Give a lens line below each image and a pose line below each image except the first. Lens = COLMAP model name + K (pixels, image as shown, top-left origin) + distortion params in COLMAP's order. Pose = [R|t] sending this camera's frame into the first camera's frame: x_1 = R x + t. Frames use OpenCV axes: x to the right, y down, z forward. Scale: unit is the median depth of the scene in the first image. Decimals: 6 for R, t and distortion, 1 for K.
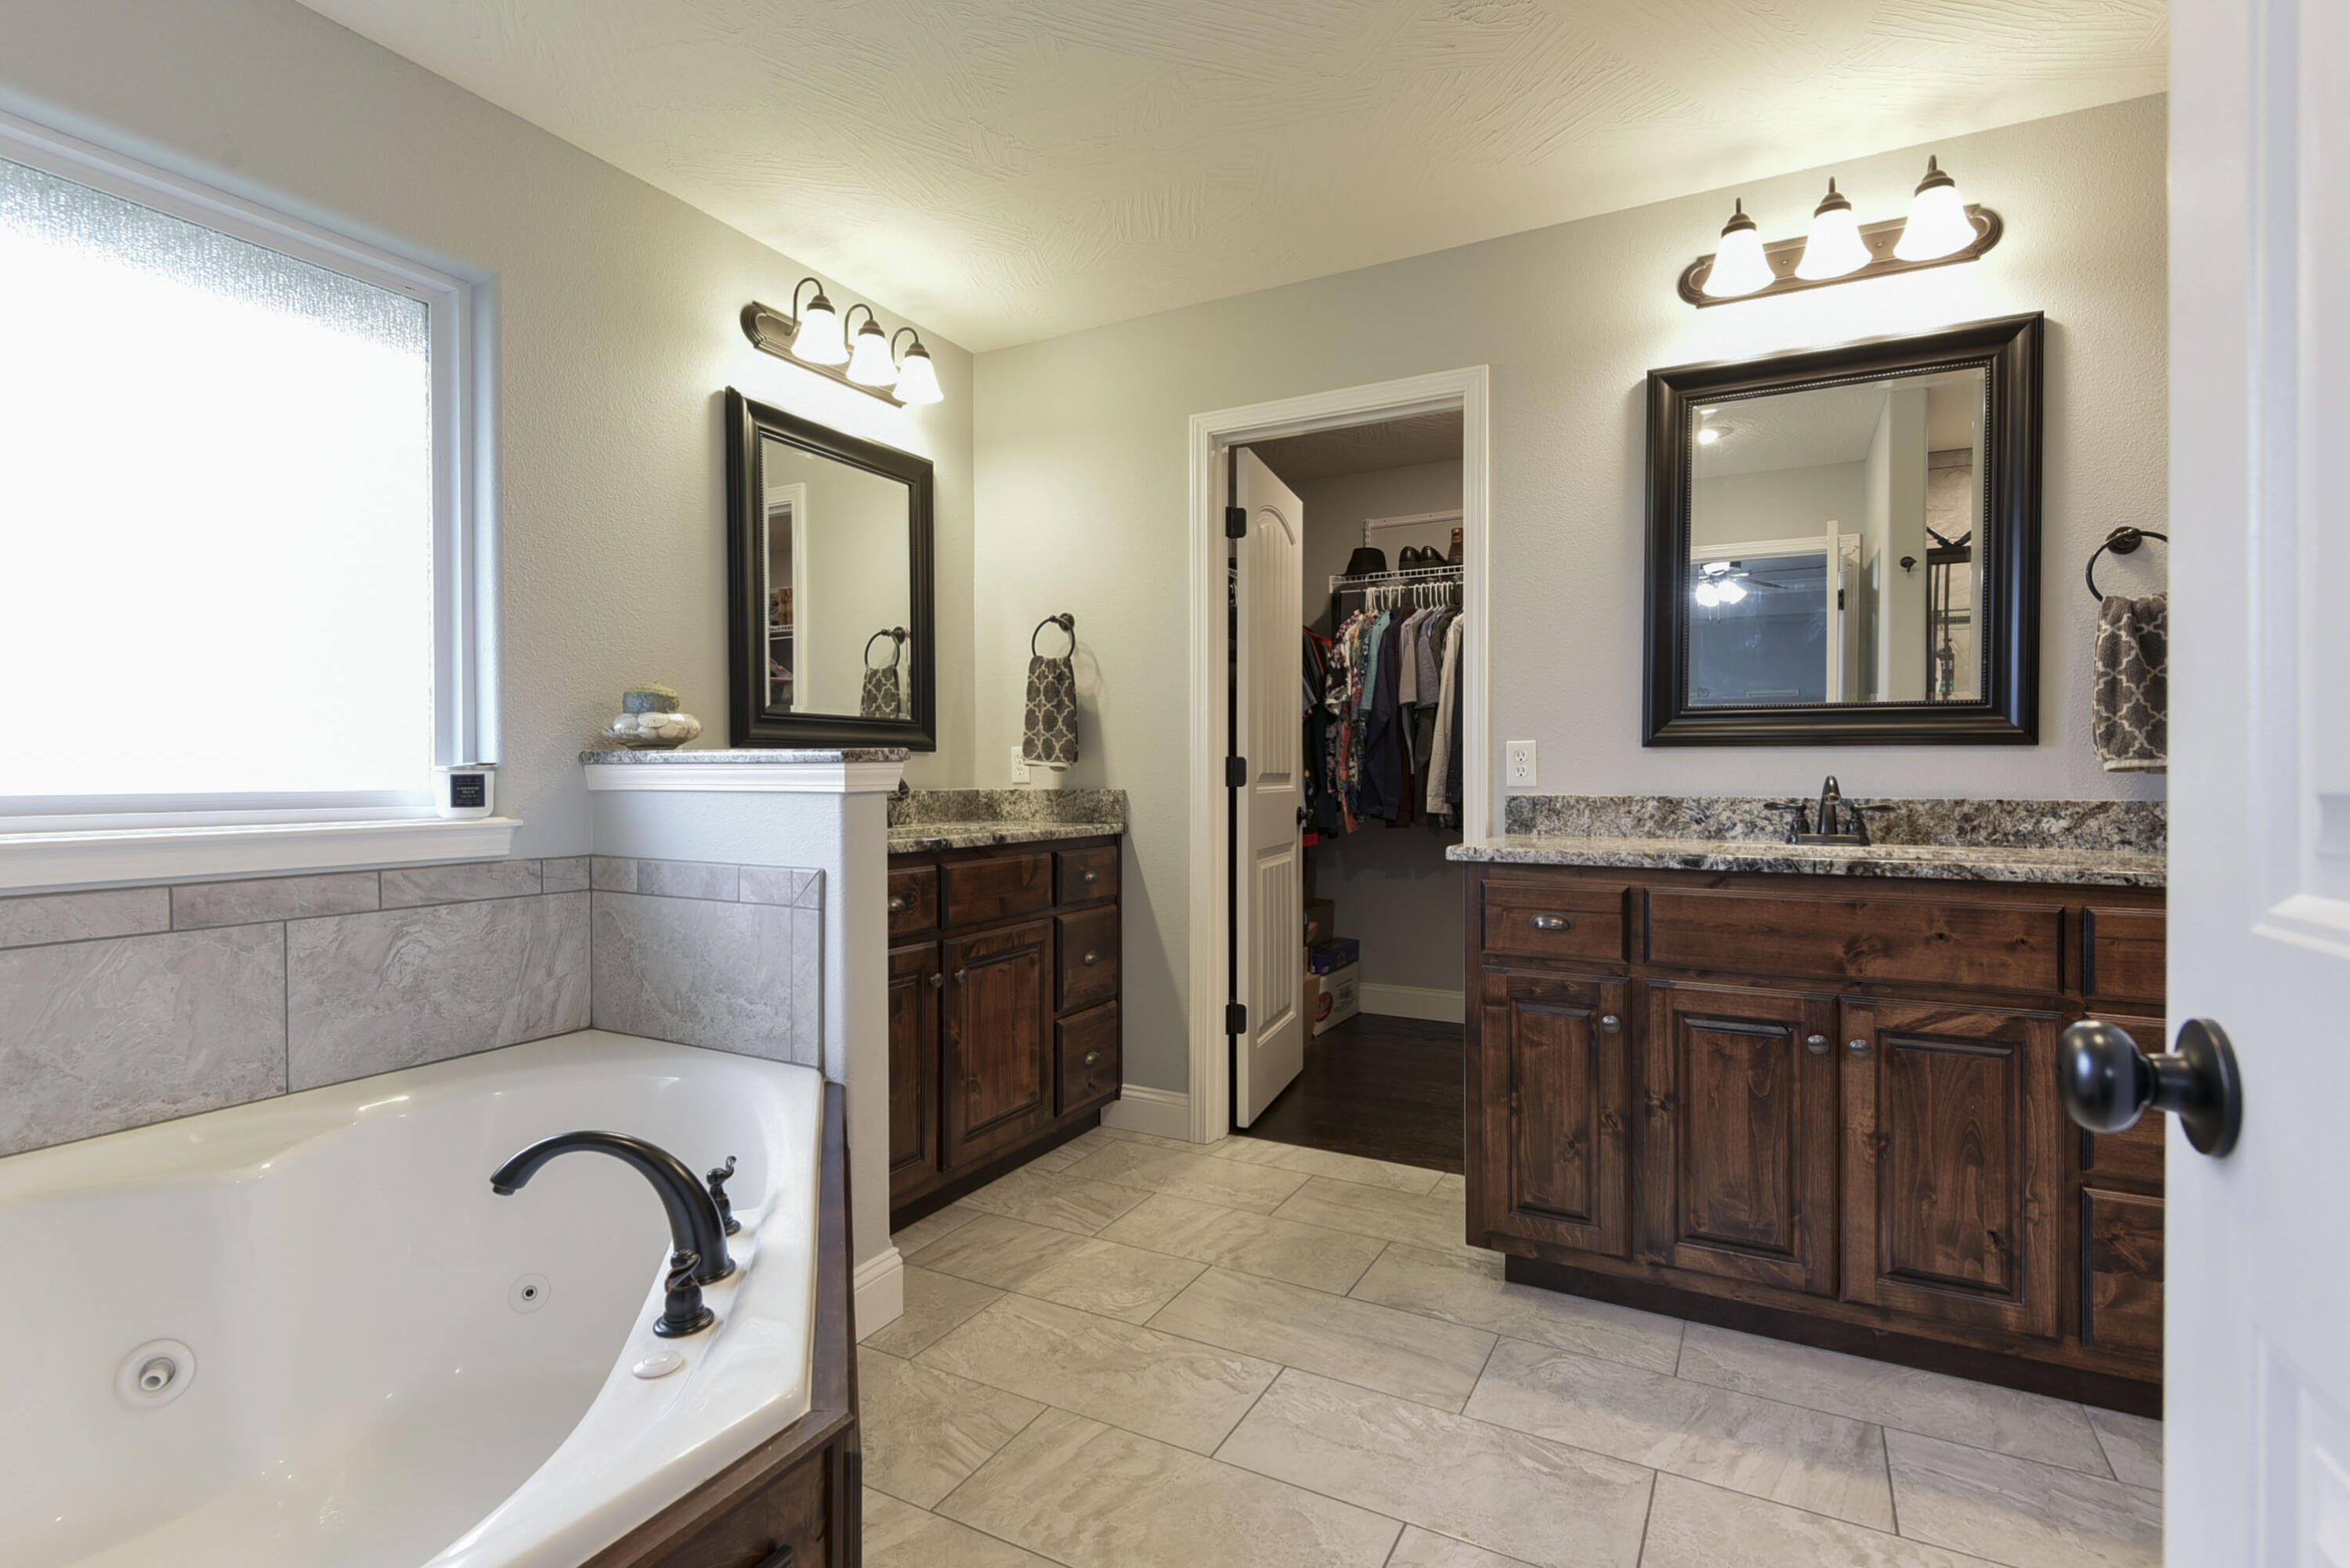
lens RADIAL K [[1143.5, 0, 1170.9], [0, 1143.5, 784.2], [0, 0, 1]] dist [0.023863, -0.012080]
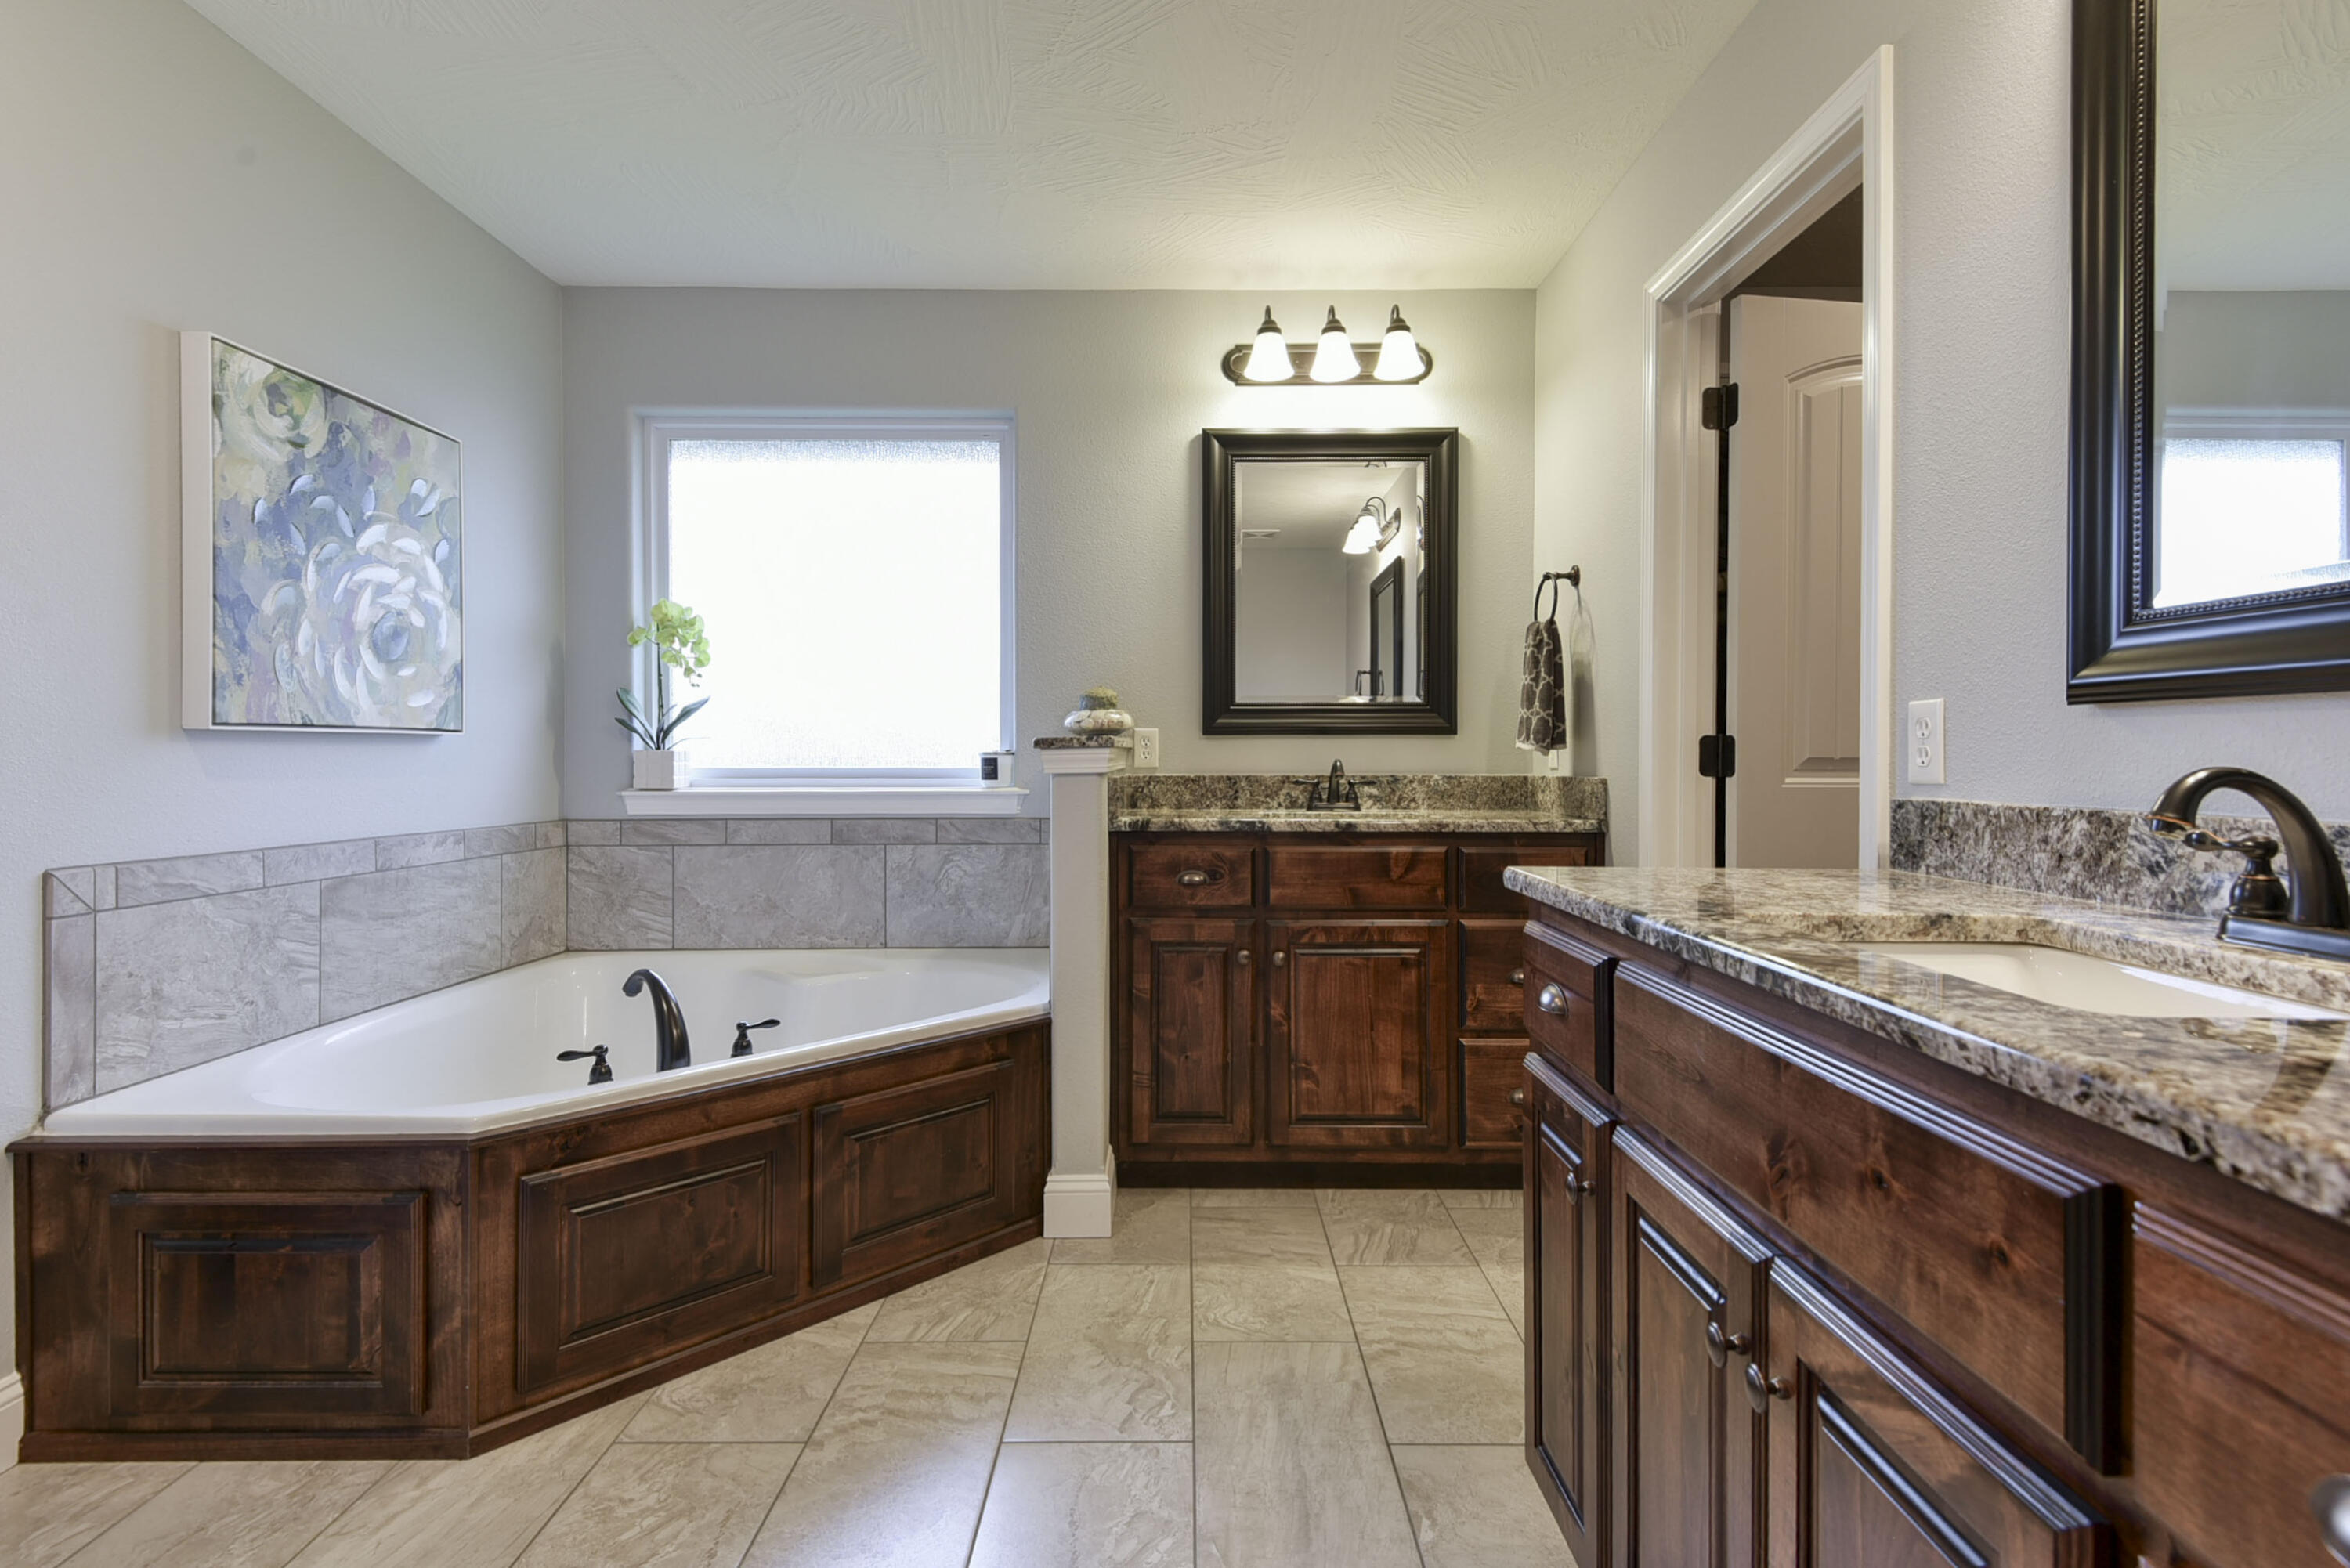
lens RADIAL K [[1143.5, 0, 1166.8], [0, 1143.5, 761.3], [0, 0, 1]] dist [0.023863, -0.012080]
pose [[0.460511, 0.005469, -0.887637, 0.678316], [-0.011111, 0.999938, 0.000397, -0.005301], [0.887585, 0.009680, 0.460543, 0.455941]]
